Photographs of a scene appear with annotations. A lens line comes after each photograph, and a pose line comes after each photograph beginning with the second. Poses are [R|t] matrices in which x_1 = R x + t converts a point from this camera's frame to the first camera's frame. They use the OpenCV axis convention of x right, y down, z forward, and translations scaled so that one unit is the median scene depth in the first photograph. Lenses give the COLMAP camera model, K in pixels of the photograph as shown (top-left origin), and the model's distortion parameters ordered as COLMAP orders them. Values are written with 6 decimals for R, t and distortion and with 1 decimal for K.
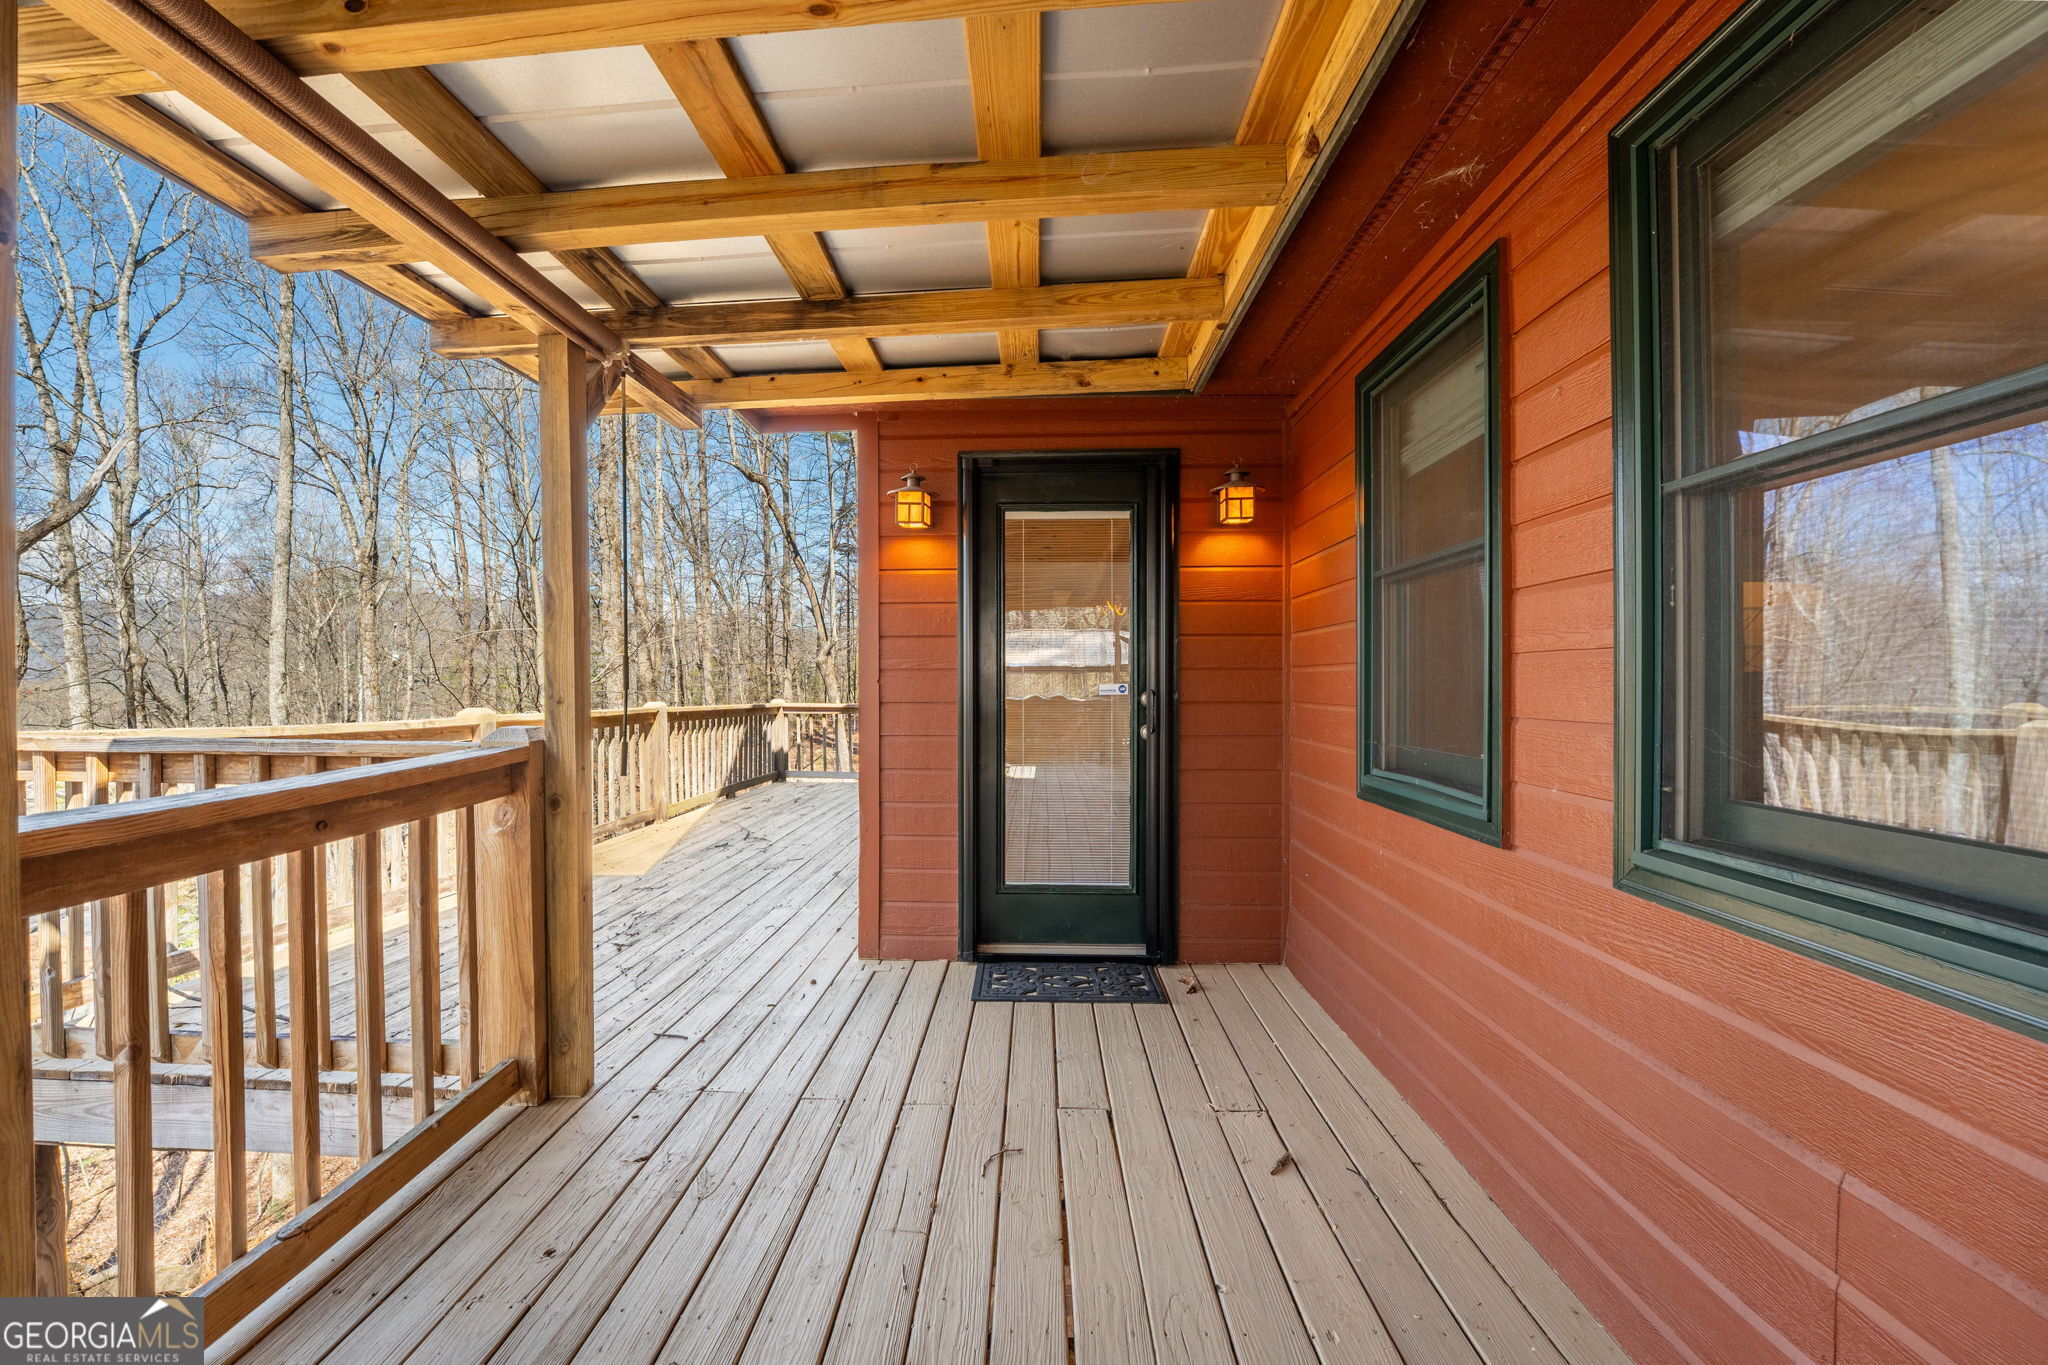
lens RADIAL K [[835.8, 0, 1003.3], [0, 835.8, 687.4], [0, 0, 1]] dist [-0.031166, 0.004996]
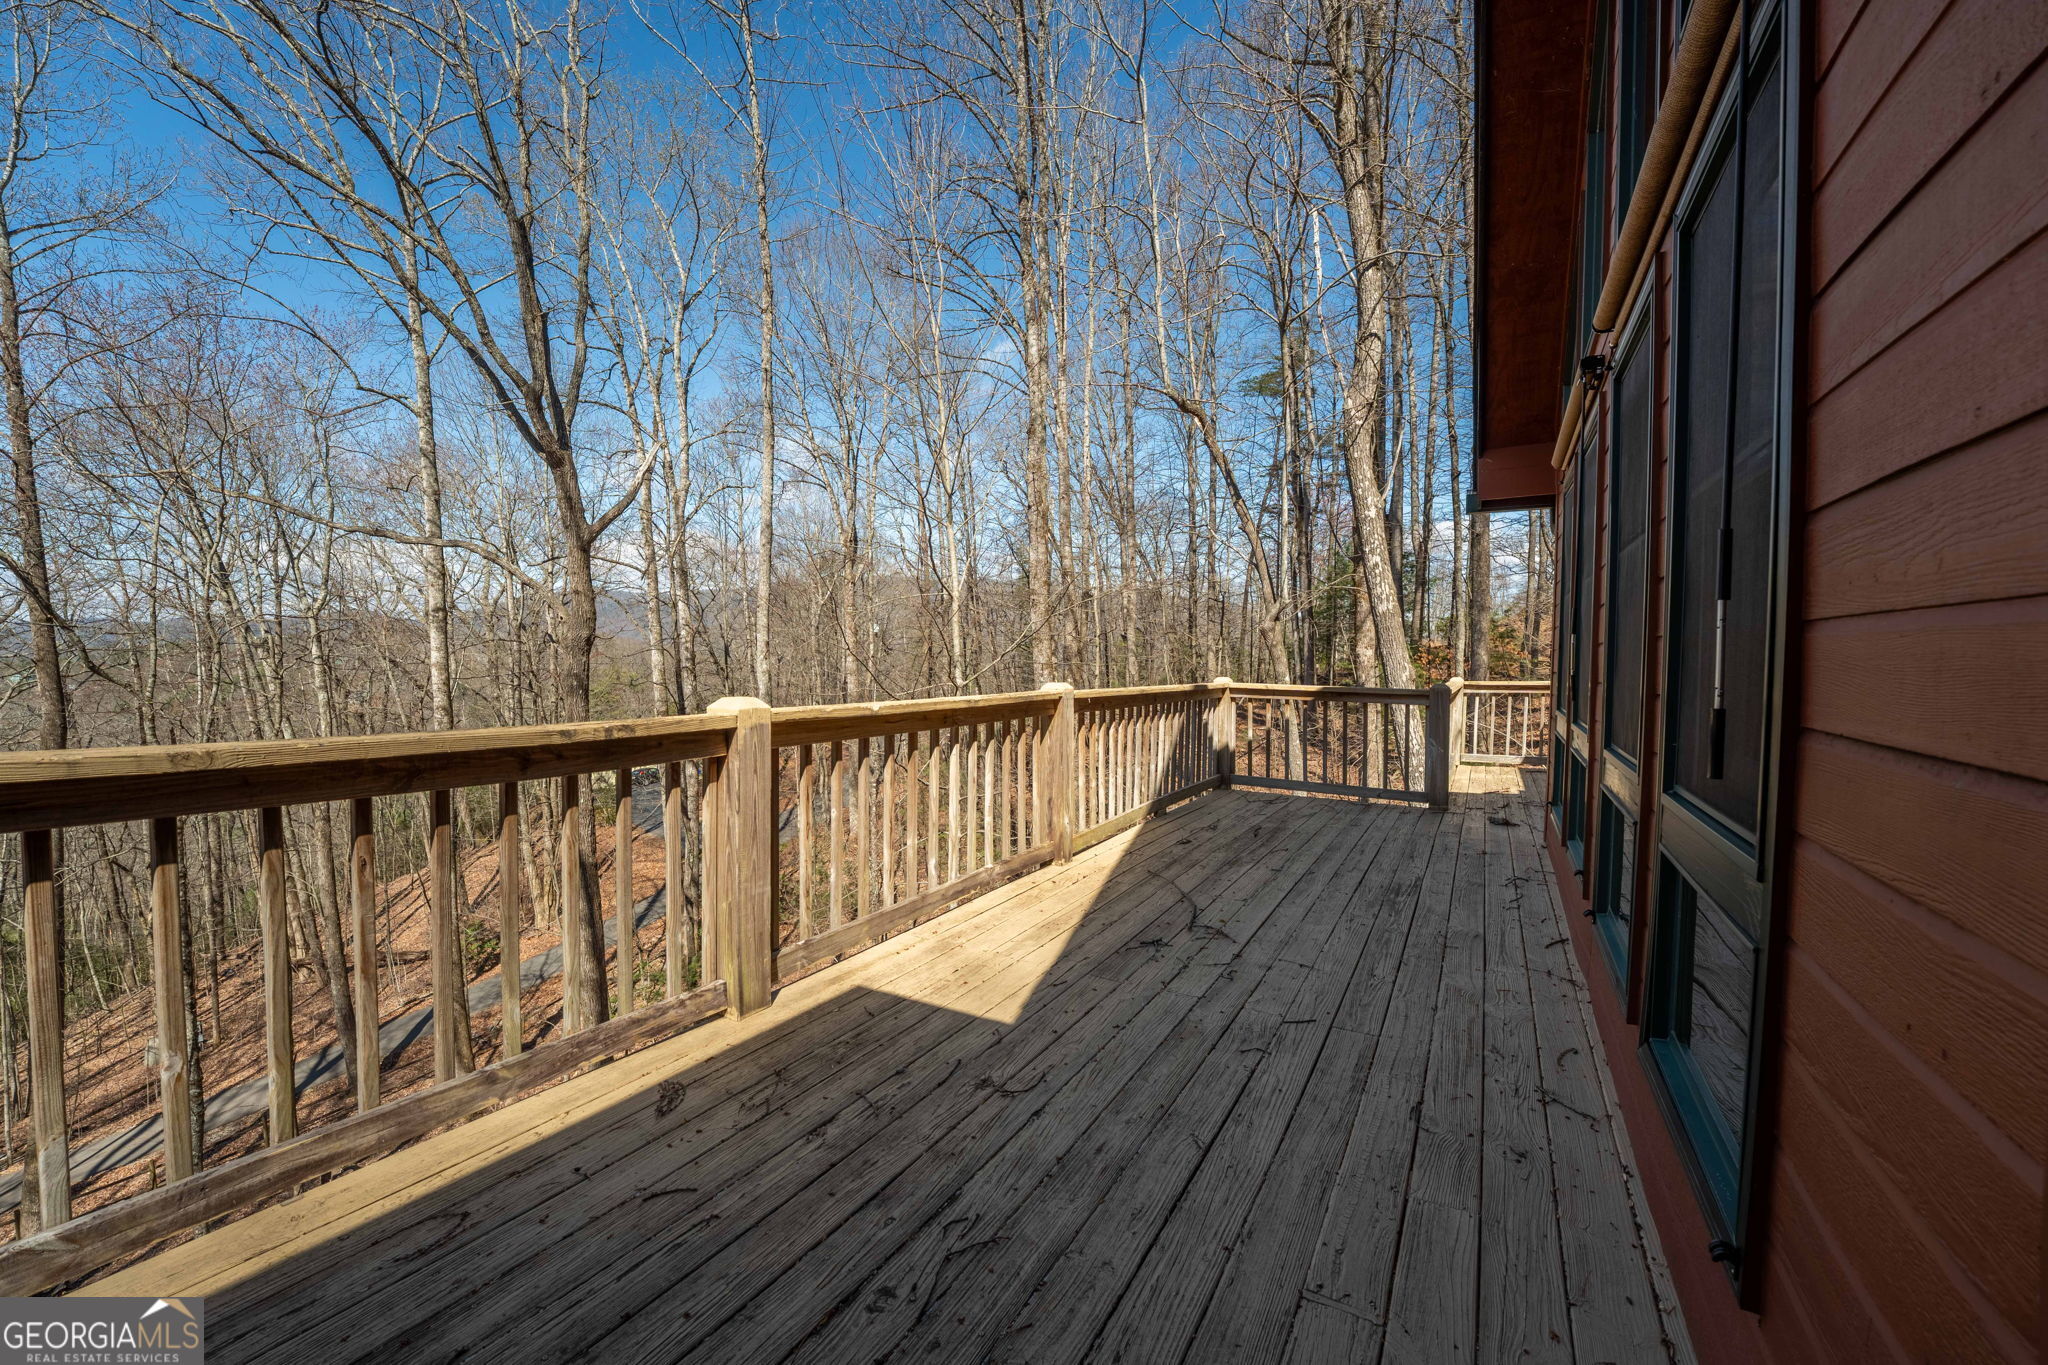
lens RADIAL K [[835.8, 0, 1003.3], [0, 835.8, 687.4], [0, 0, 1]] dist [-0.031166, 0.004996]
pose [[0.880897, 0.027051, -0.472535, -0.059874], [-0.010419, 0.999232, 0.037780, -0.001975], [0.473194, -0.028357, 0.880502, 0.167150]]
